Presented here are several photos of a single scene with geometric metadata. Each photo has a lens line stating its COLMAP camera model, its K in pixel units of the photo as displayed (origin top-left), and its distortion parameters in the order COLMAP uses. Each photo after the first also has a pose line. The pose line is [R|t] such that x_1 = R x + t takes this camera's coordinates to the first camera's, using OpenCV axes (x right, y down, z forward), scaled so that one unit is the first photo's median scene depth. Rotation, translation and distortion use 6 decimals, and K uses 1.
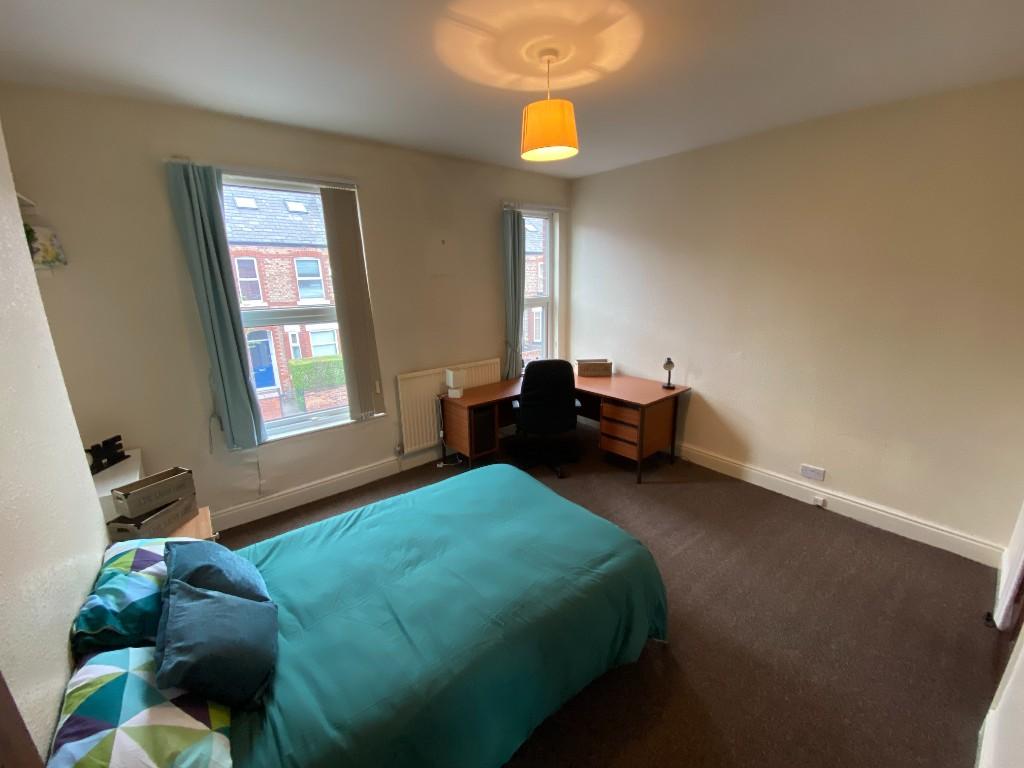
lens RADIAL K [[412.7, 0, 515.7], [0, 412.7, 392.0], [0, 0, 1]] dist [-0.000177, -0.000180]
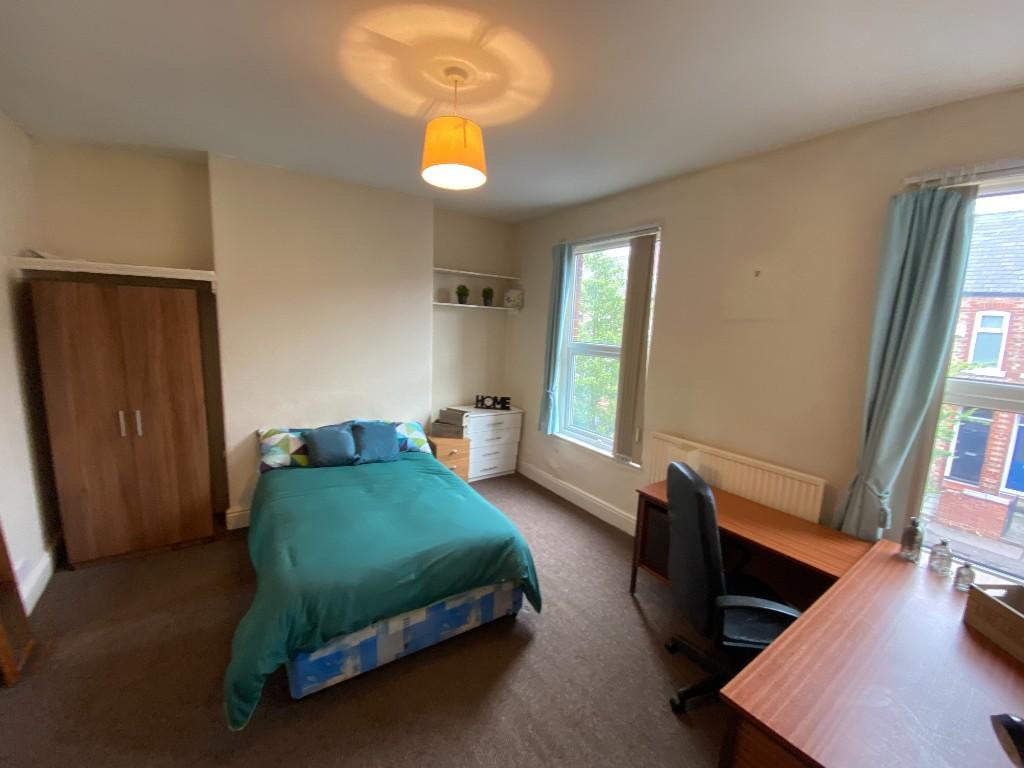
lens RADIAL K [[412.7, 0, 515.7], [0, 412.7, 392.0], [0, 0, 1]] dist [-0.000177, -0.000180]
pose [[-0.071822, 0.184374, -0.980229, 0.651429], [-0.314904, 0.928309, 0.197681, -0.224605], [0.946402, 0.322876, -0.008613, 0.802109]]
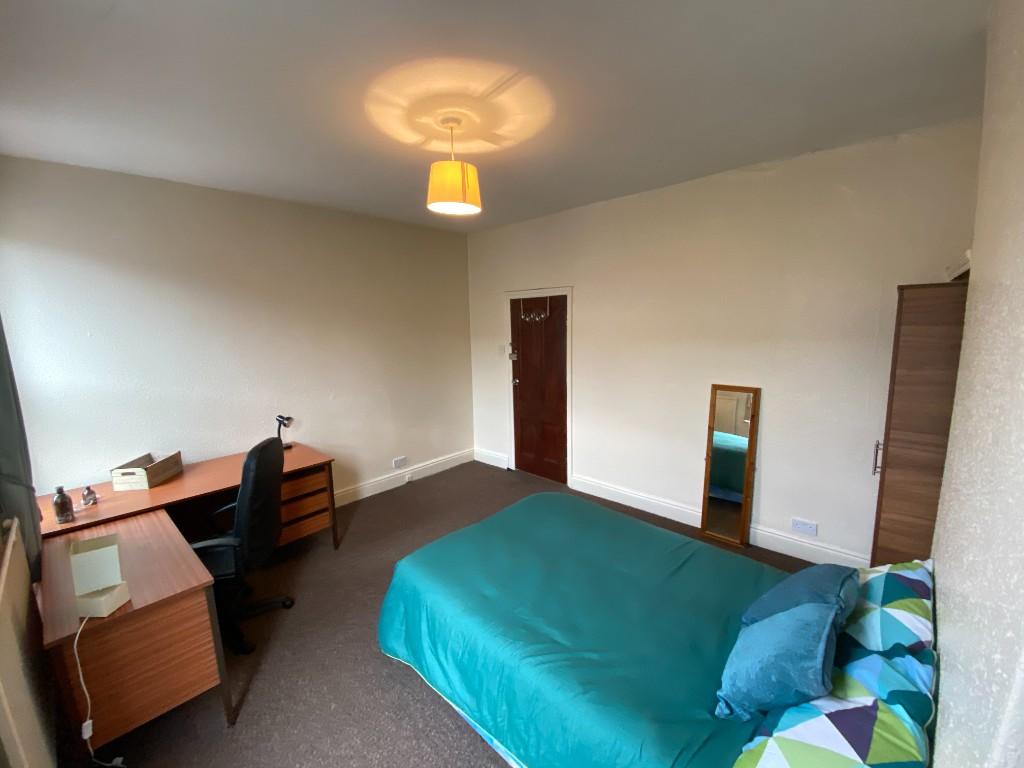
lens RADIAL K [[412.7, 0, 515.7], [0, 412.7, 392.0], [0, 0, 1]] dist [-0.000177, -0.000180]
pose [[-0.144468, -0.151237, 0.977884, -0.666370], [0.293270, 0.937305, 0.188288, -0.175284], [-0.945051, 0.313986, -0.091057, 0.684086]]
